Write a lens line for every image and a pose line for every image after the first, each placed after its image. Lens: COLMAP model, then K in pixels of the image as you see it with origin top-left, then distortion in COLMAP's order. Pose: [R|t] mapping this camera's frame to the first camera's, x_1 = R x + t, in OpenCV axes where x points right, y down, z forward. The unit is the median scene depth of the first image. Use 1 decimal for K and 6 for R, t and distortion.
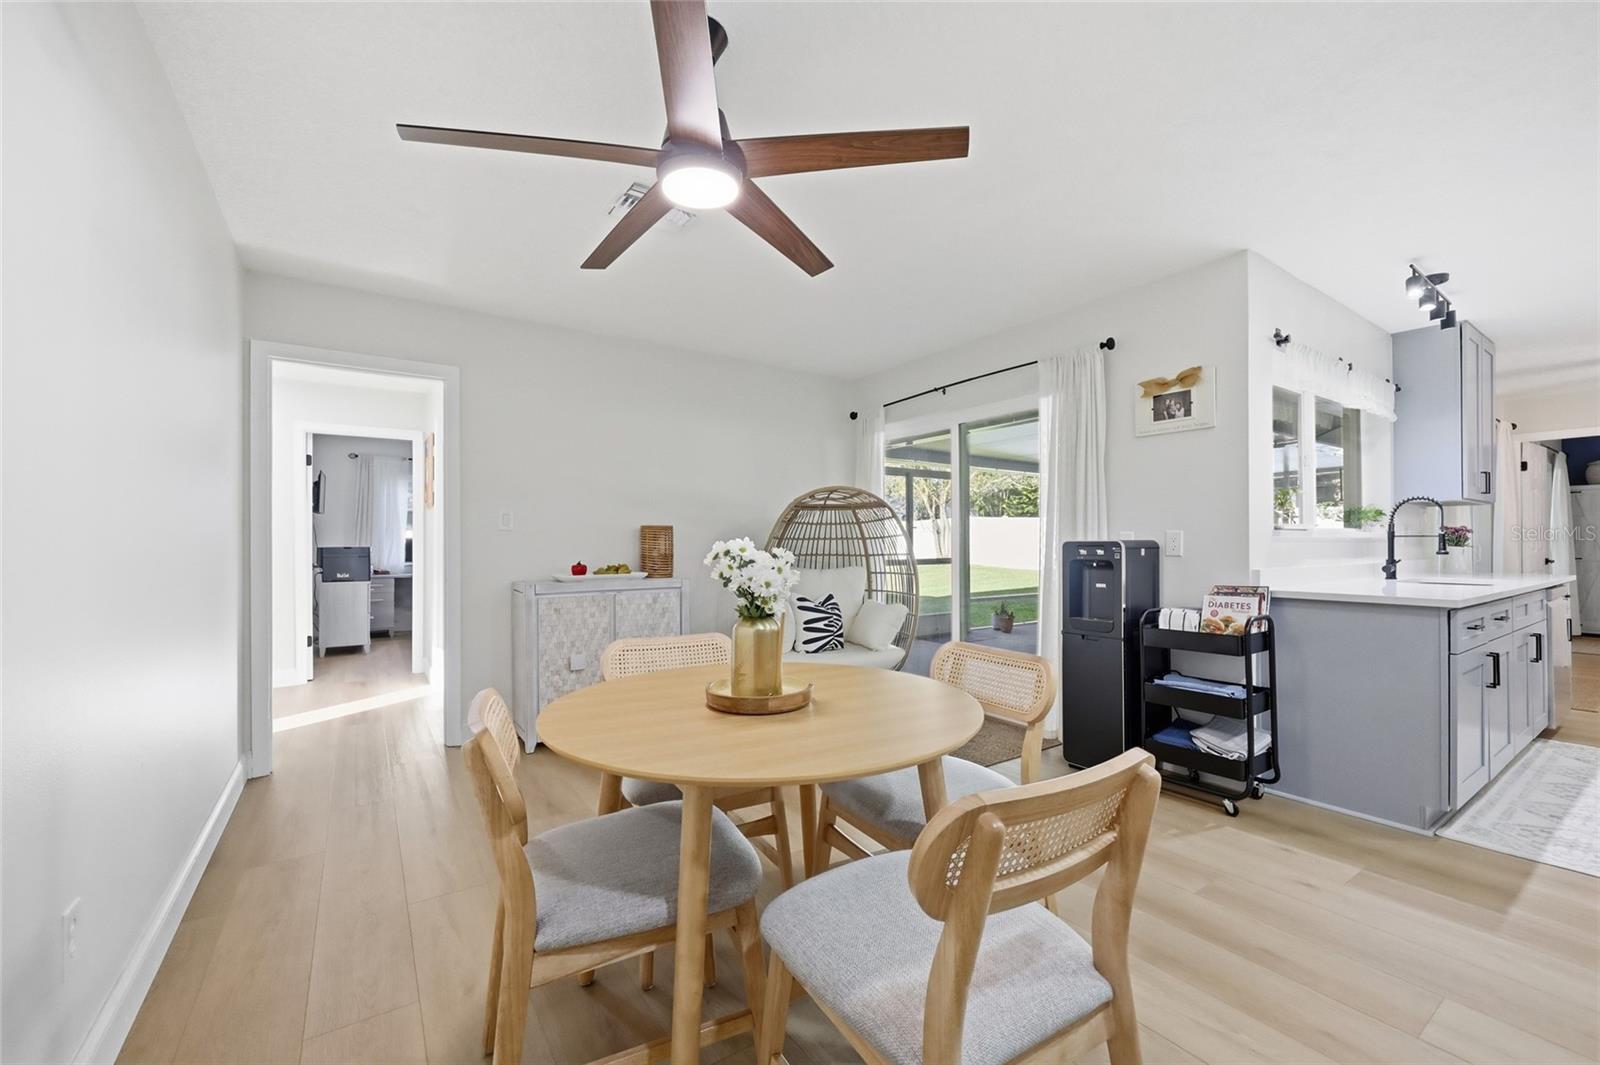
lens RADIAL K [[645.2, 0, 799.6], [0, 645.2, 539.2], [0, 0, 1]] dist [0.001576, 0.000488]
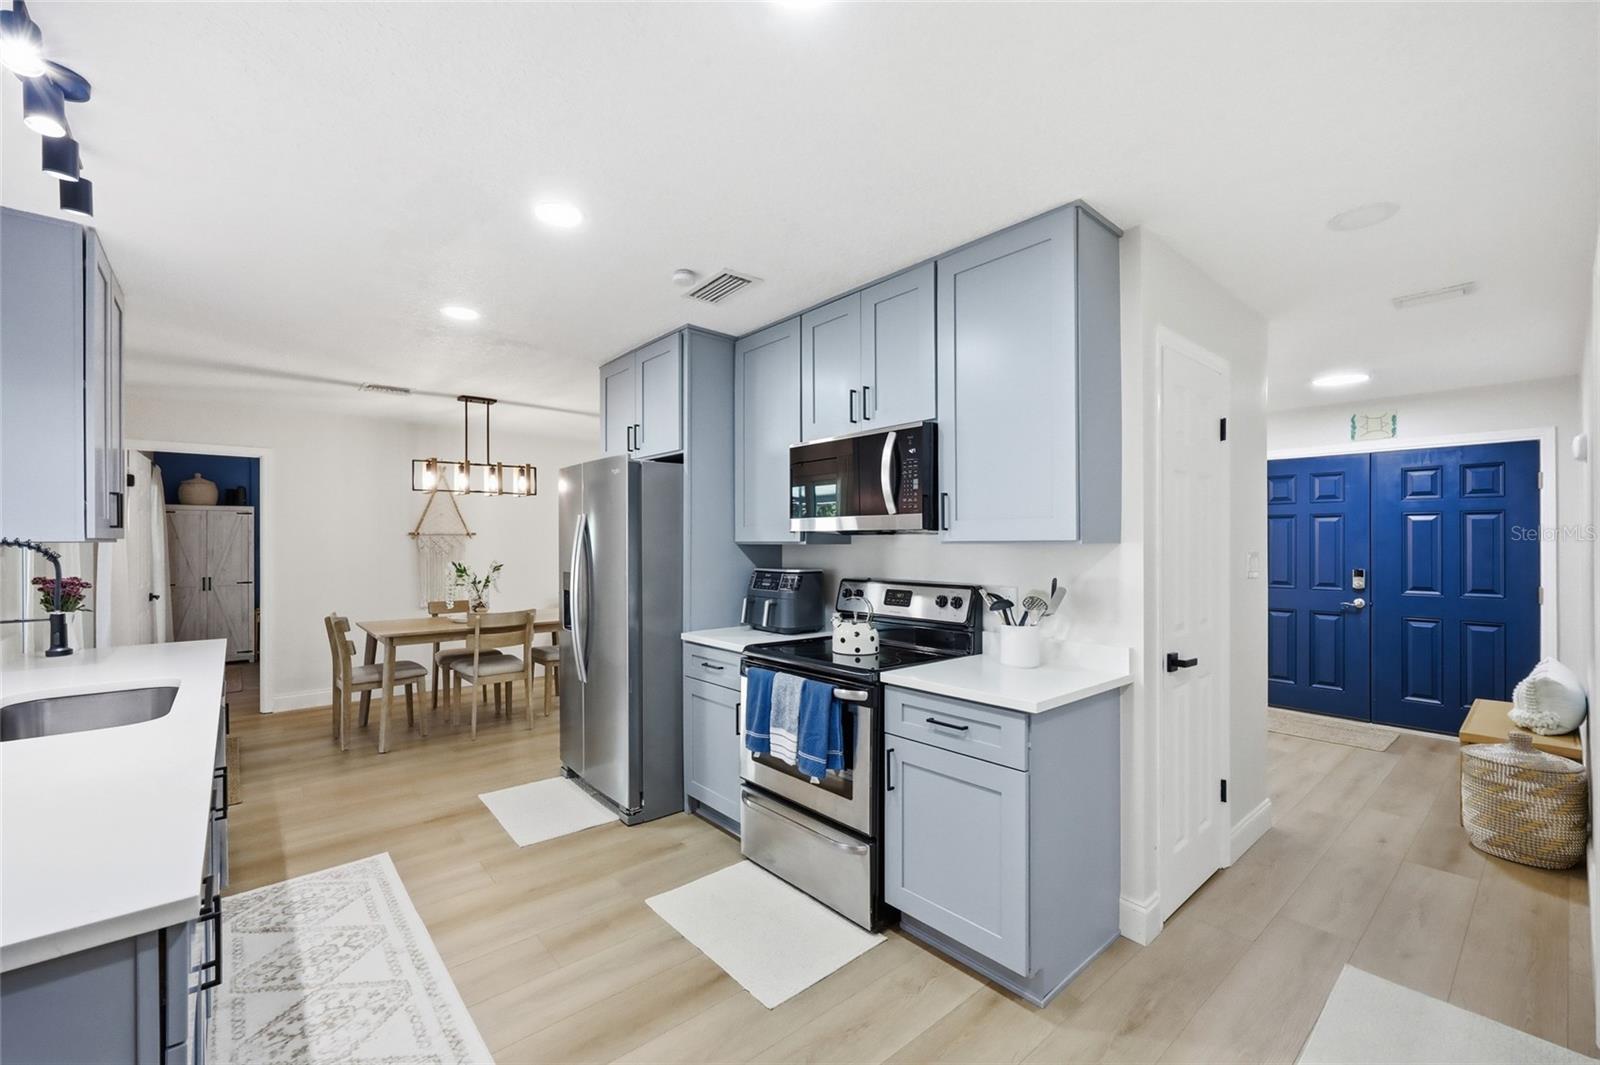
lens RADIAL K [[645.2, 0, 799.6], [0, 645.2, 539.2], [0, 0, 1]] dist [0.001576, 0.000488]
pose [[-0.112787, 0.011292, 0.993555, 0.363857], [-0.009411, 0.999878, -0.012432, -0.058925], [-0.993575, -0.010752, -0.112667, 0.414379]]
